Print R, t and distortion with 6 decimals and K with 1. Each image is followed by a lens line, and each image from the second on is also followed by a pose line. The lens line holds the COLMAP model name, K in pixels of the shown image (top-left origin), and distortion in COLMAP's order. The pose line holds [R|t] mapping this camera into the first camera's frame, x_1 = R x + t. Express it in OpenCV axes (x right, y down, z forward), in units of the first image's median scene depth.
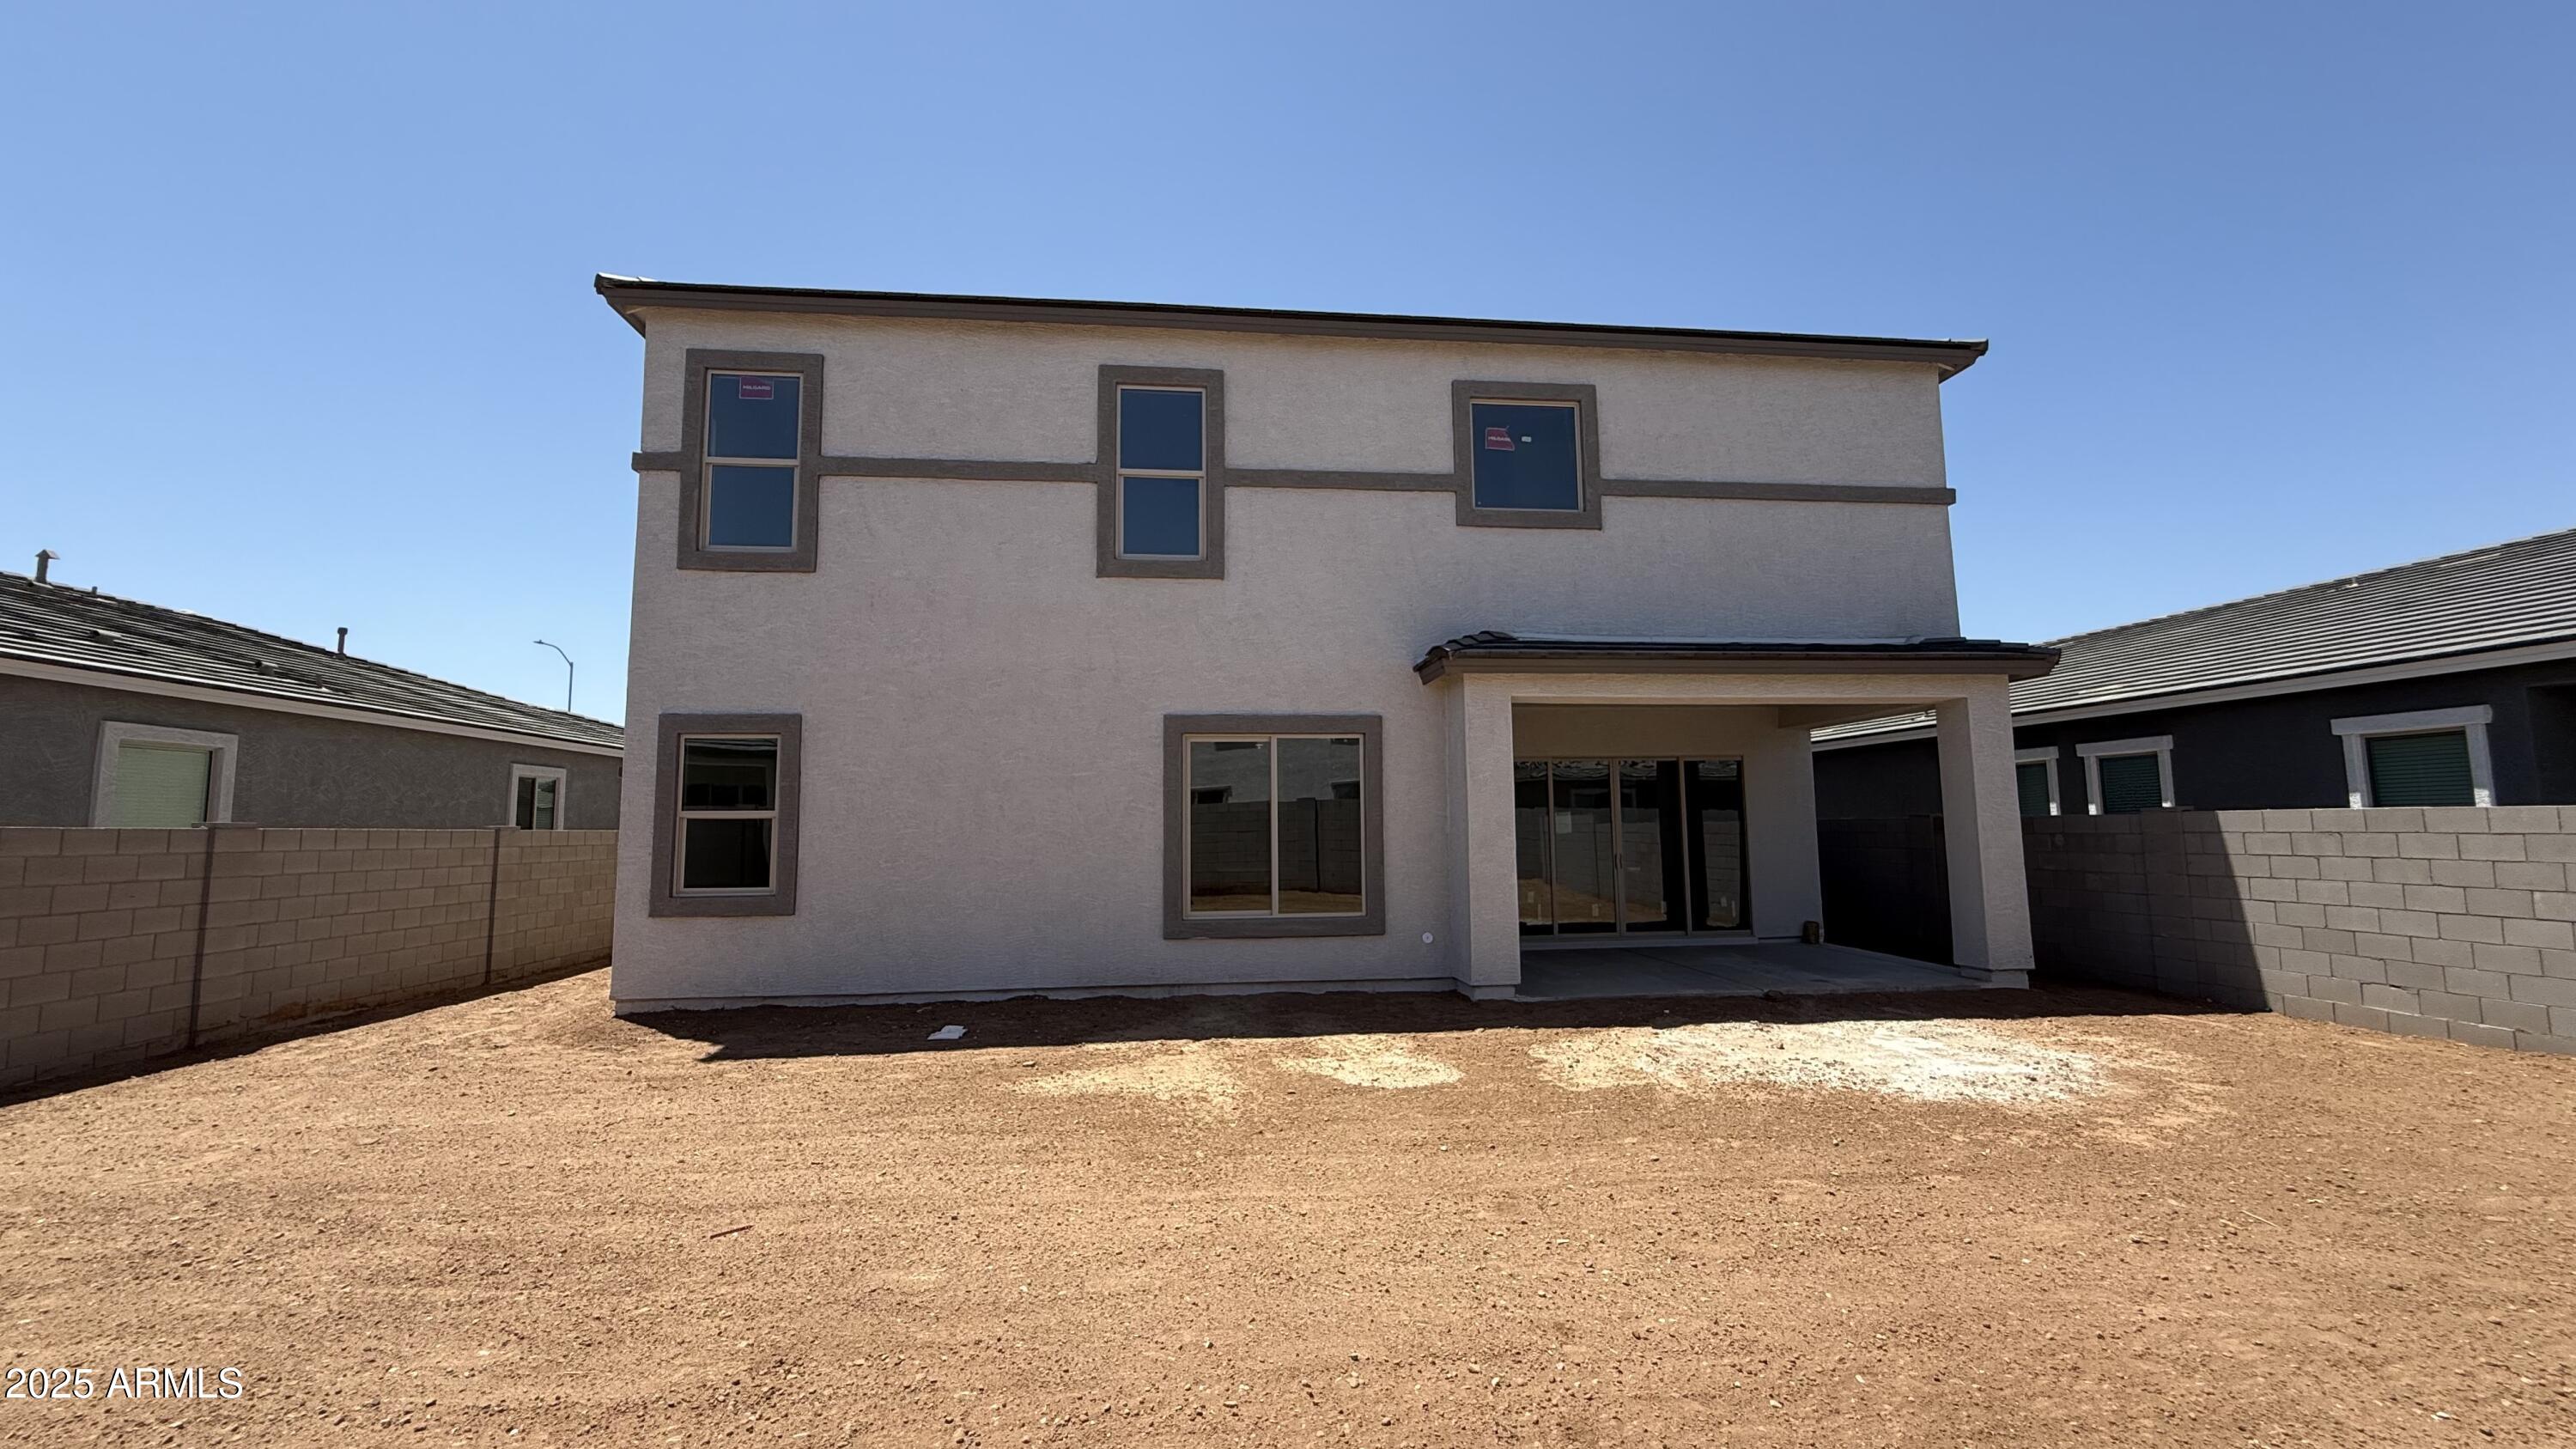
lens RADIAL K [[1026.9, 0, 1282.9], [0, 1026.9, 725.9], [0, 0, 1]] dist [-0.000716, 0.000348]
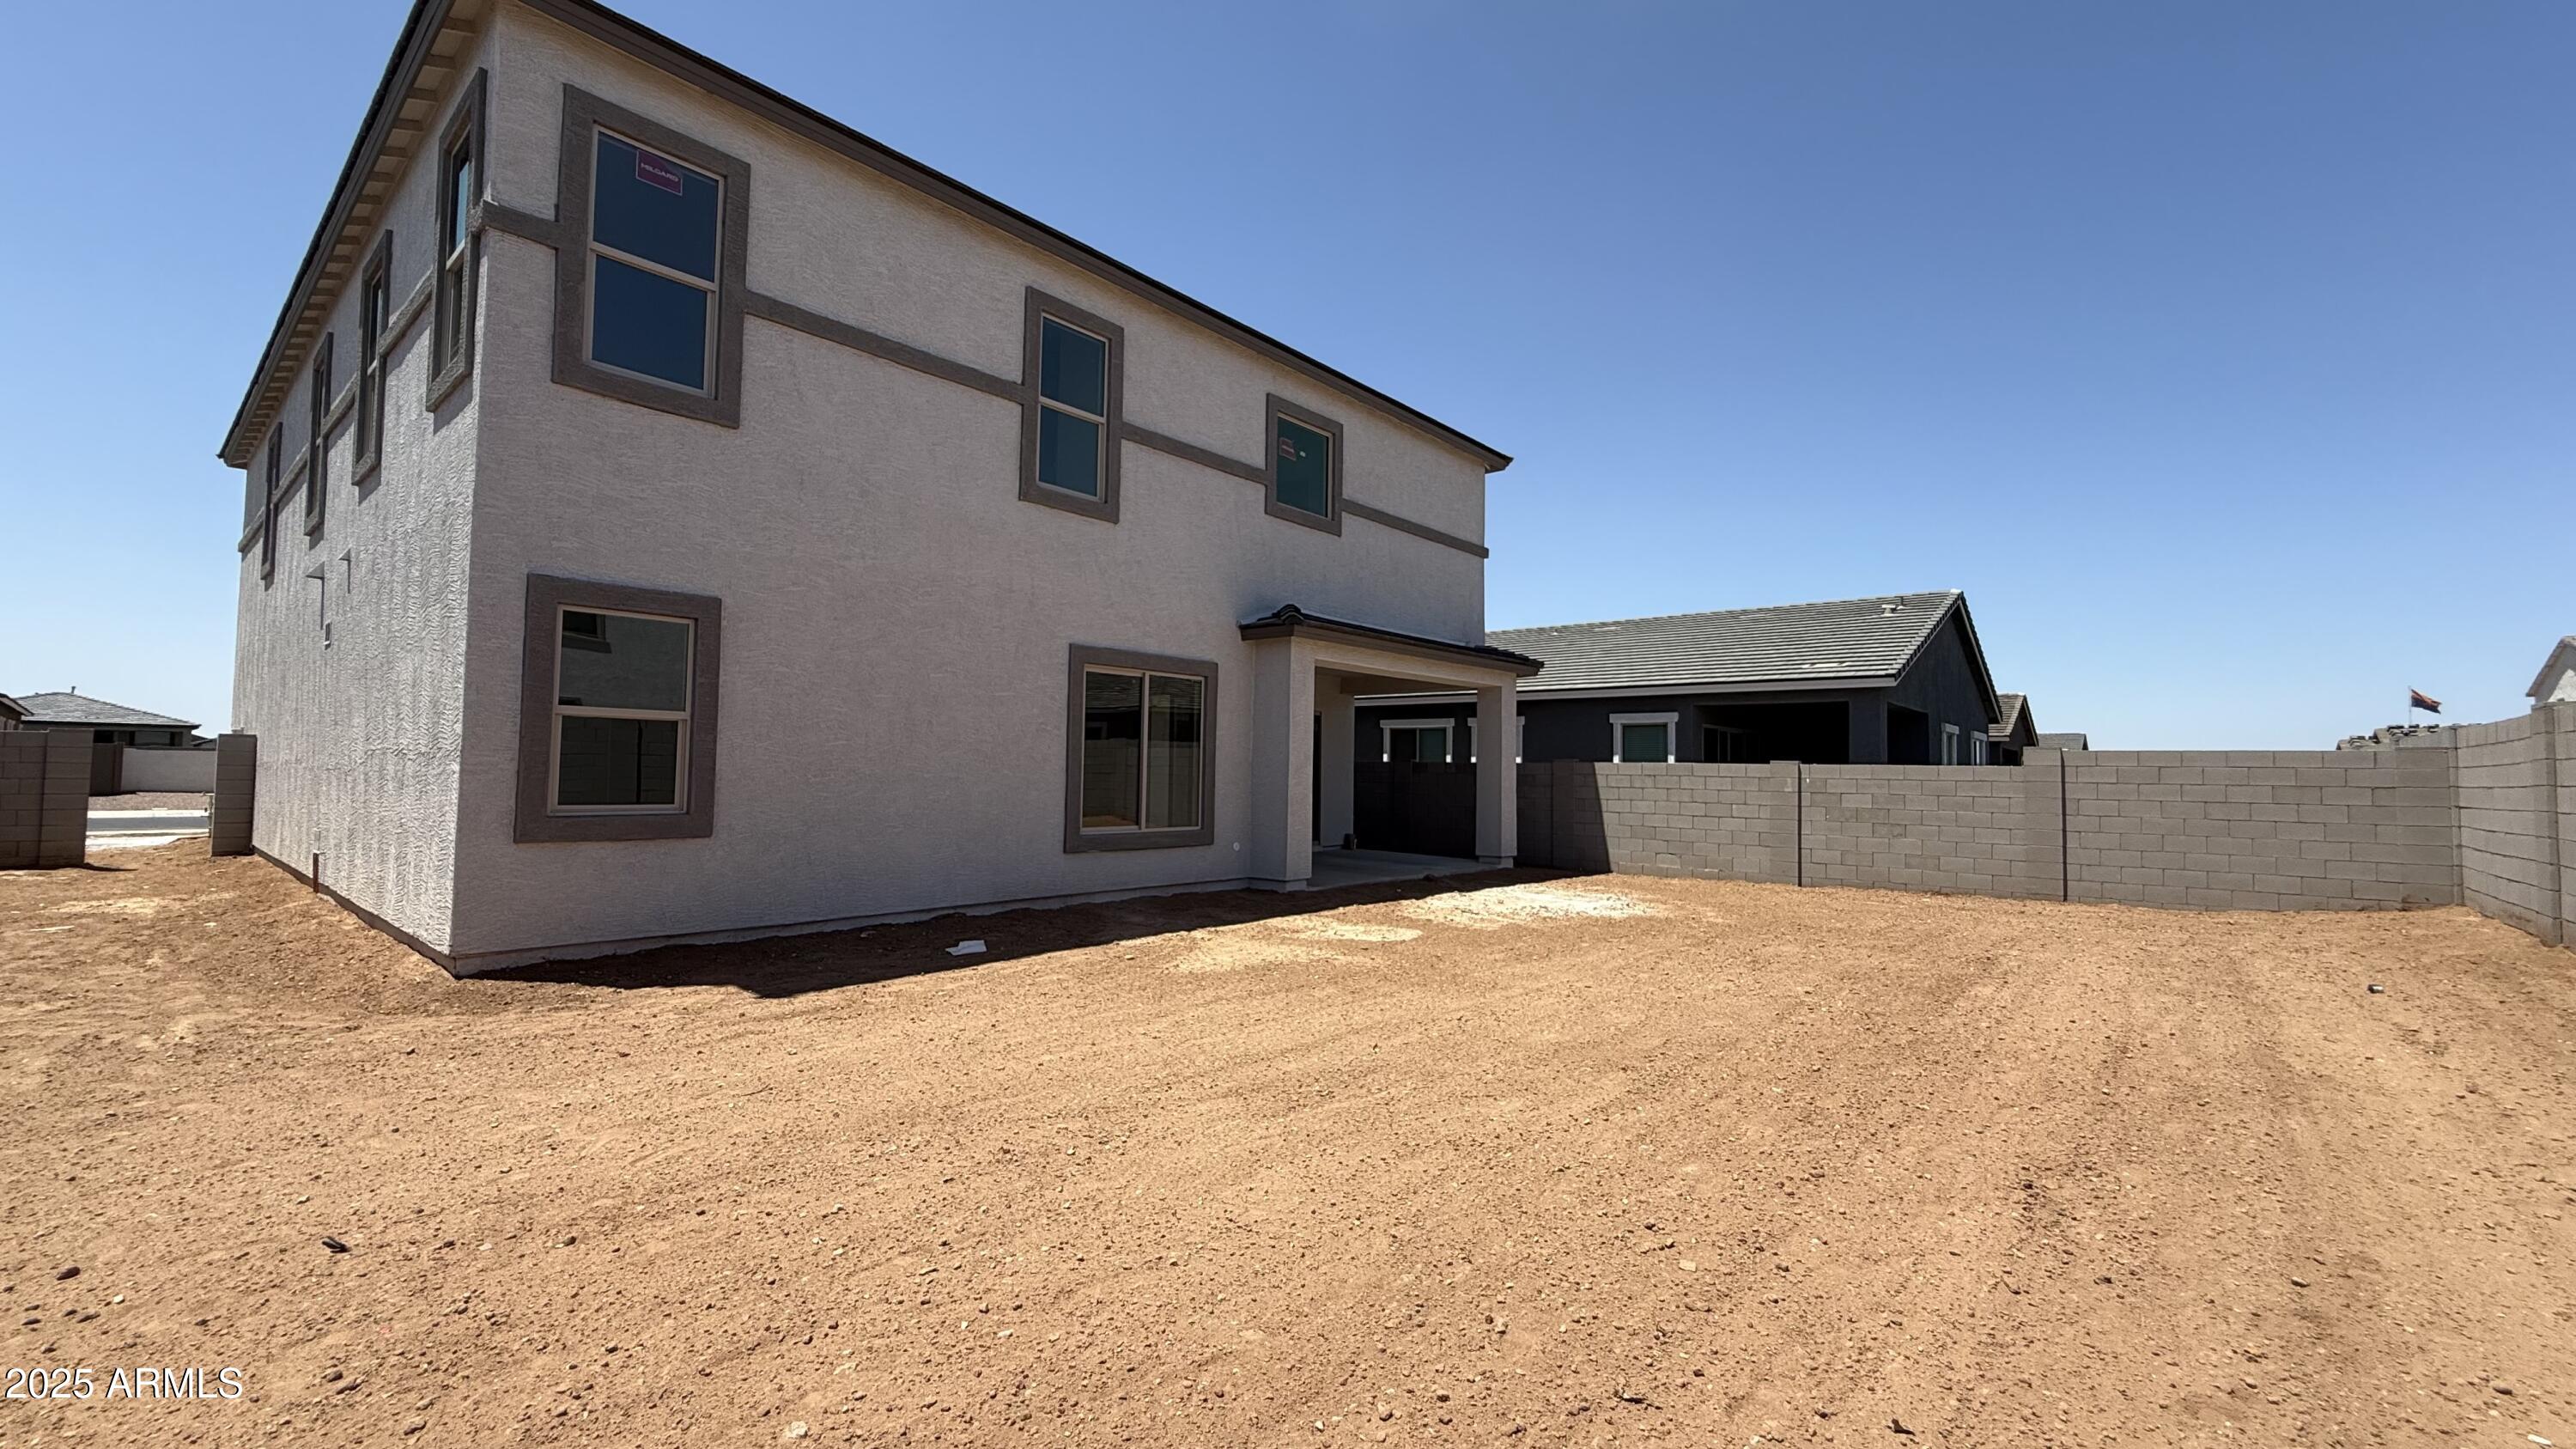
lens RADIAL K [[1026.9, 0, 1282.9], [0, 1026.9, 725.9], [0, 0, 1]] dist [-0.000716, 0.000348]
pose [[0.732276, 0.052719, 0.678964, -0.669395], [-0.092317, 0.995481, 0.022271, 0.029825], [-0.674722, -0.078989, 0.733833, 0.069451]]
